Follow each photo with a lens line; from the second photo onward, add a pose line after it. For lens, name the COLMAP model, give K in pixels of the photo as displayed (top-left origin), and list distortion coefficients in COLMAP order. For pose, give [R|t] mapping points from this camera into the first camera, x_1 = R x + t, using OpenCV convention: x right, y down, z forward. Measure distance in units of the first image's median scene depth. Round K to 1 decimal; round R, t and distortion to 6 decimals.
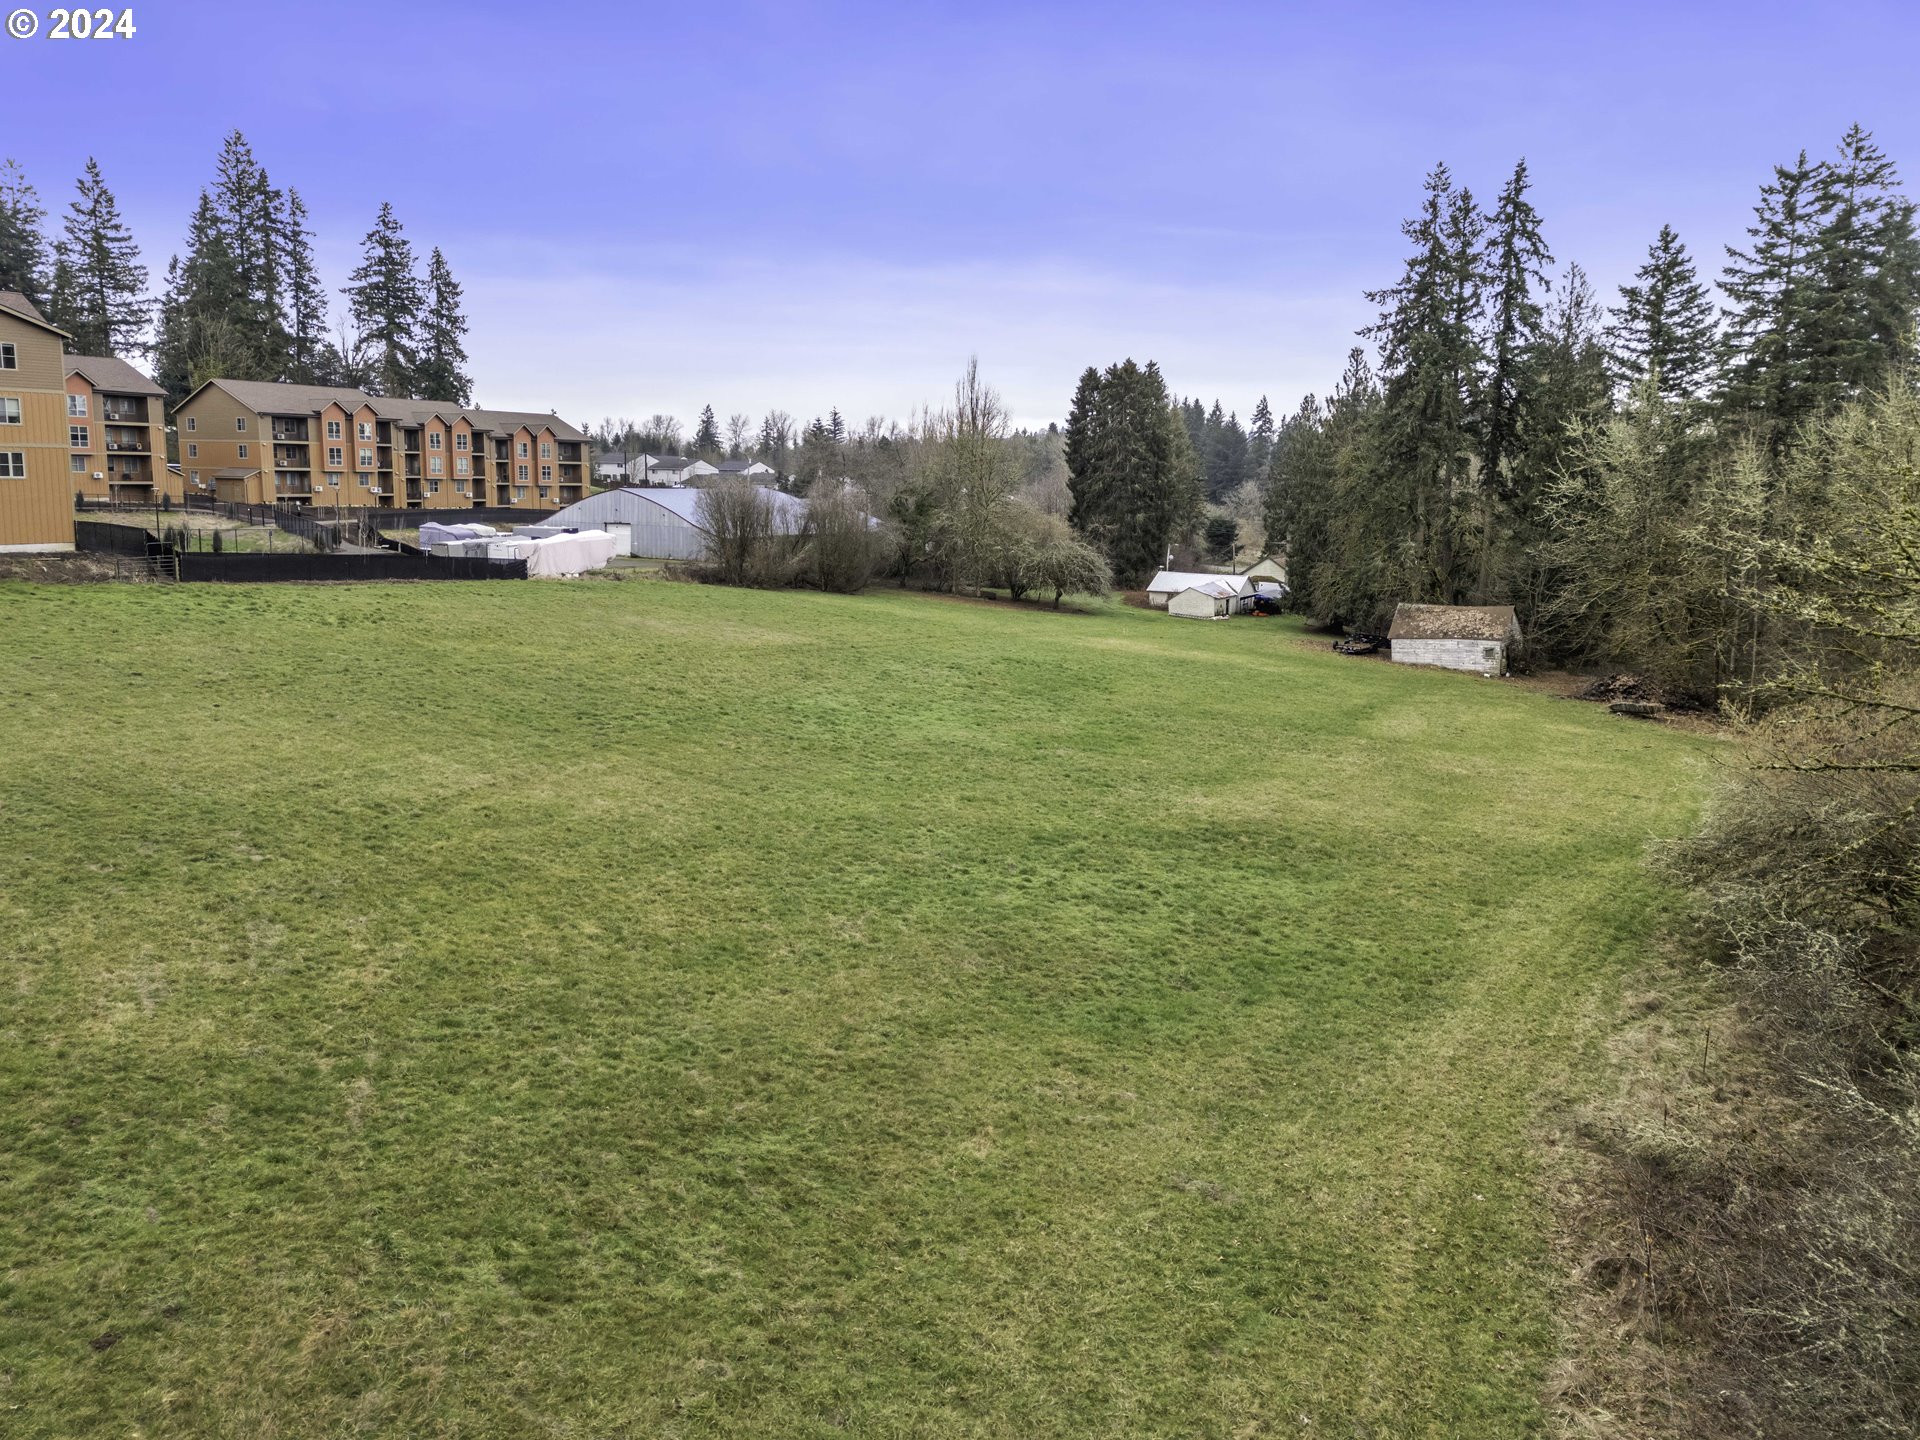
lens RADIAL K [[1396.2, 0, 957.5], [0, 1396.2, 714.3], [0, 0, 1]] dist [0.071054, -0.066275]
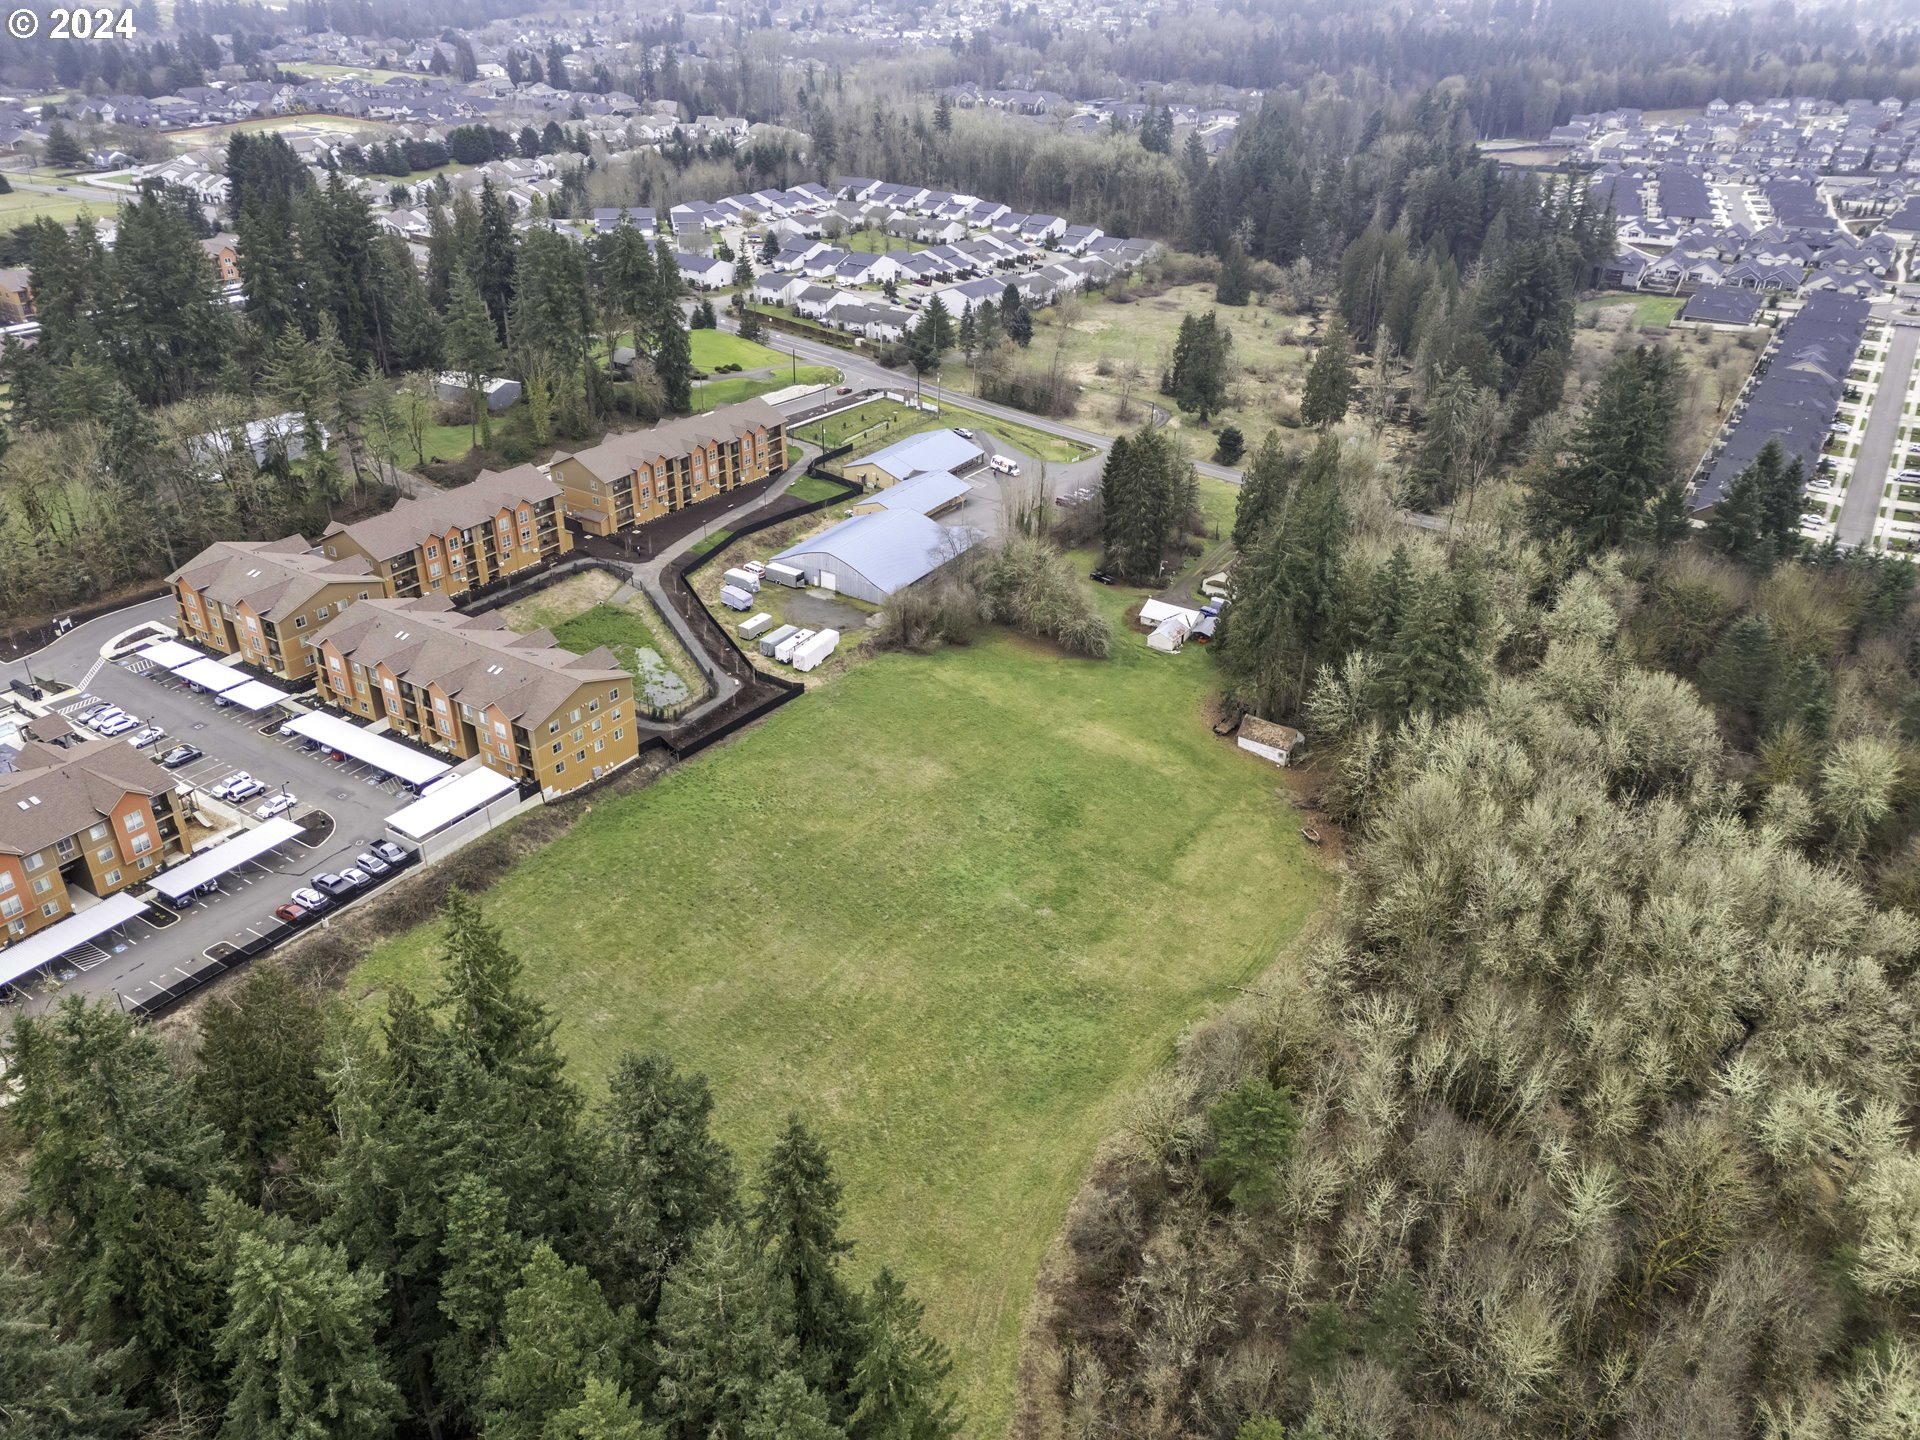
lens RADIAL K [[1396.2, 0, 966.4], [0, 1396.2, 729.0], [0, 0, 1]] dist [0.071054, -0.066275]
pose [[0.997732, 0.028795, -0.060839, 0.044548], [-0.005923, 0.937922, 0.346795, -0.724484], [0.067049, -0.345649, 0.935966, -0.843106]]
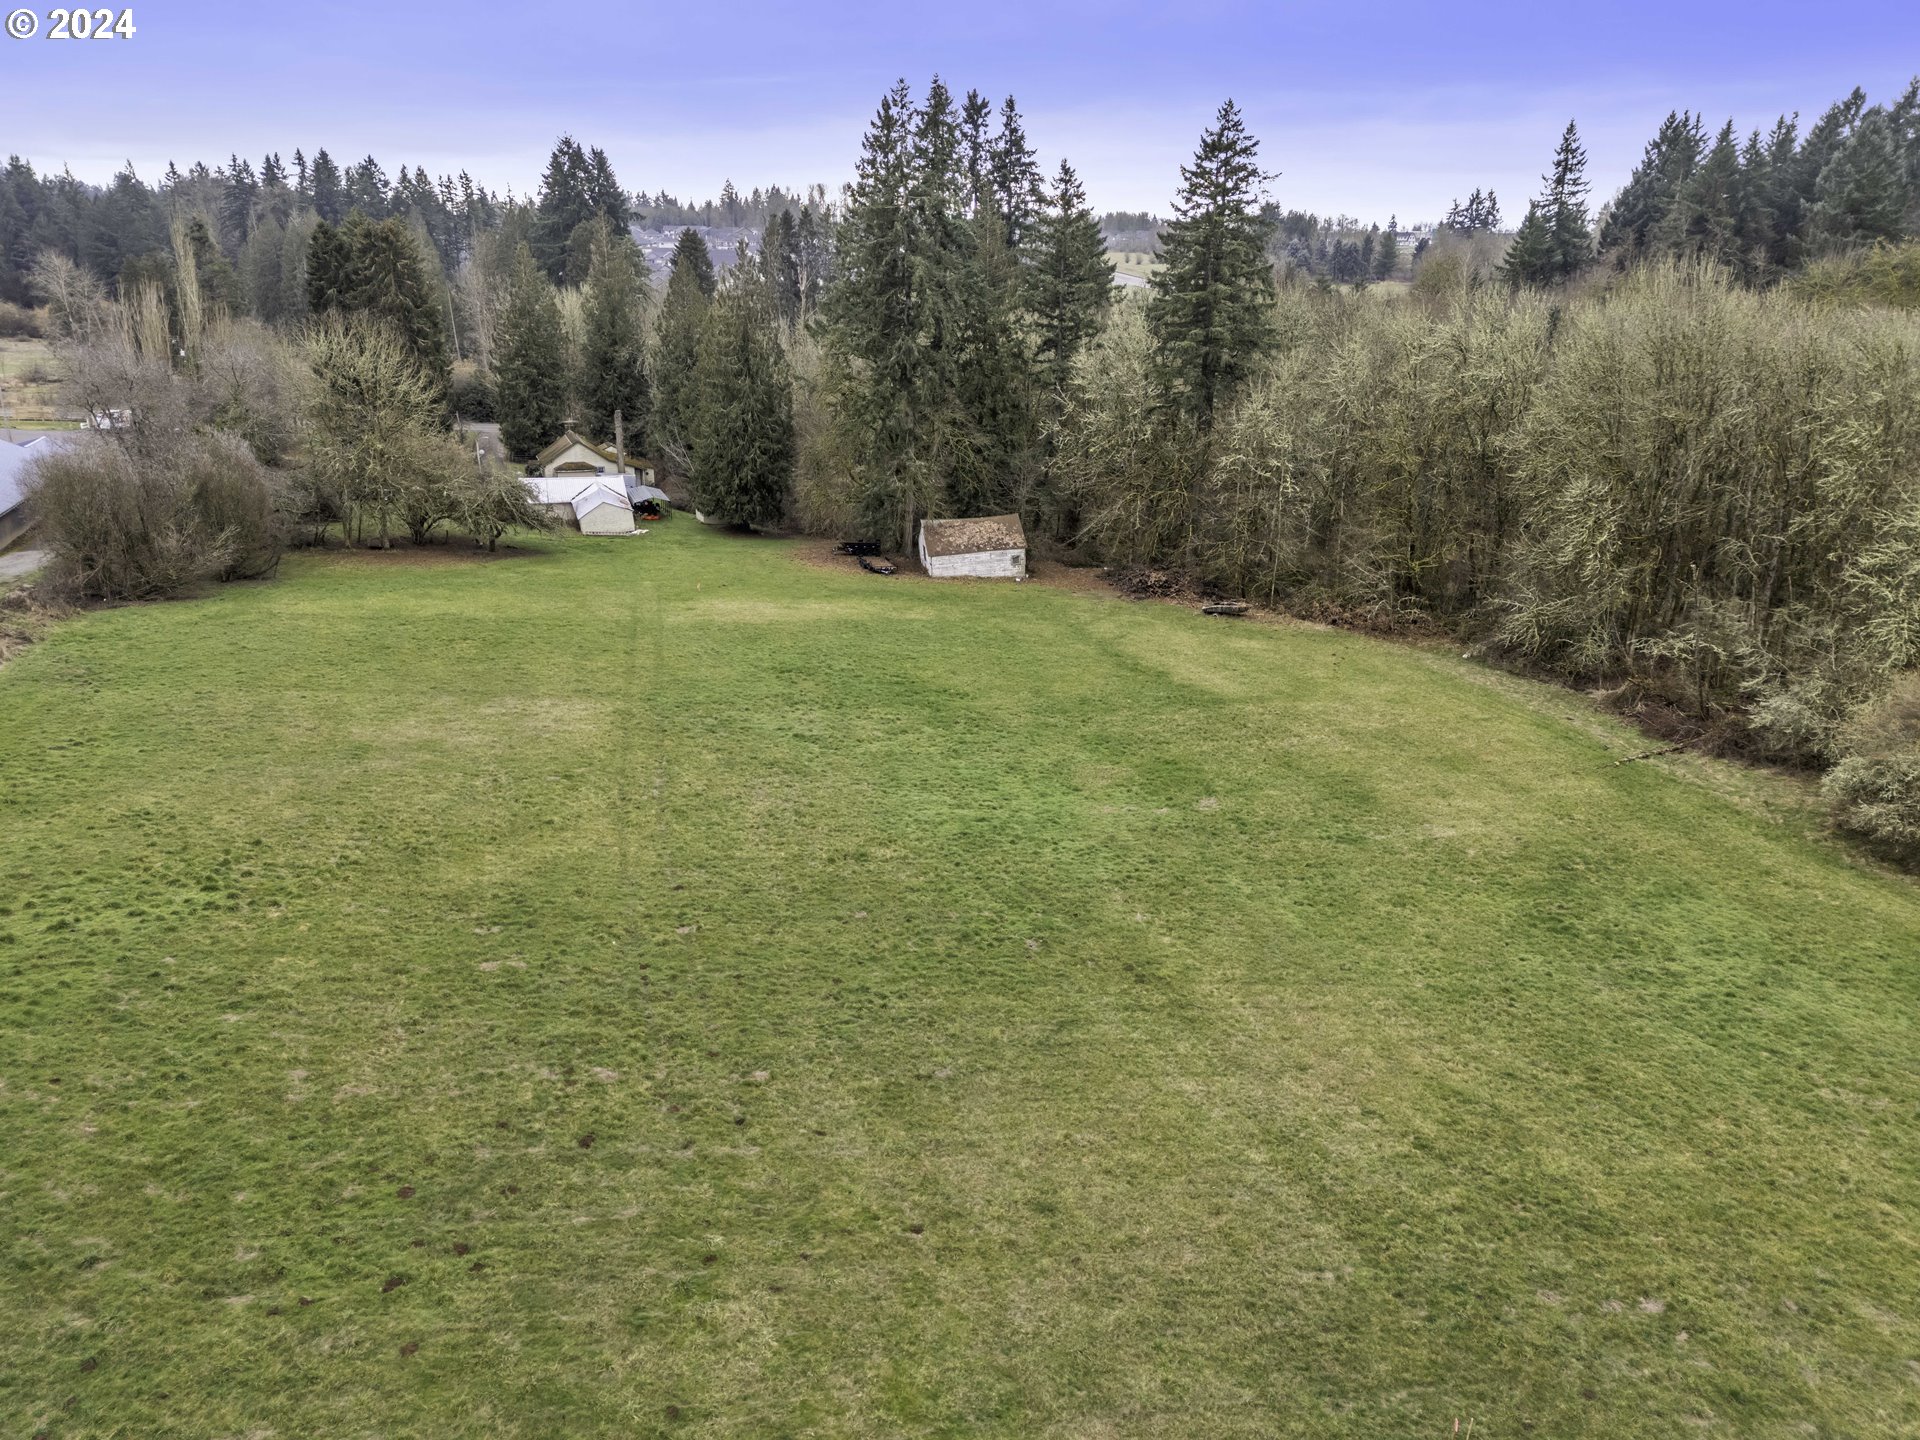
lens RADIAL K [[1396.2, 0, 948.3], [0, 1396.2, 739.6], [0, 0, 1]] dist [0.071054, -0.066275]
pose [[0.690964, -0.264728, 0.672672, -0.431765], [0.127053, 0.960521, 0.247502, -0.178748], [-0.711636, -0.085550, 0.697320, 0.221804]]
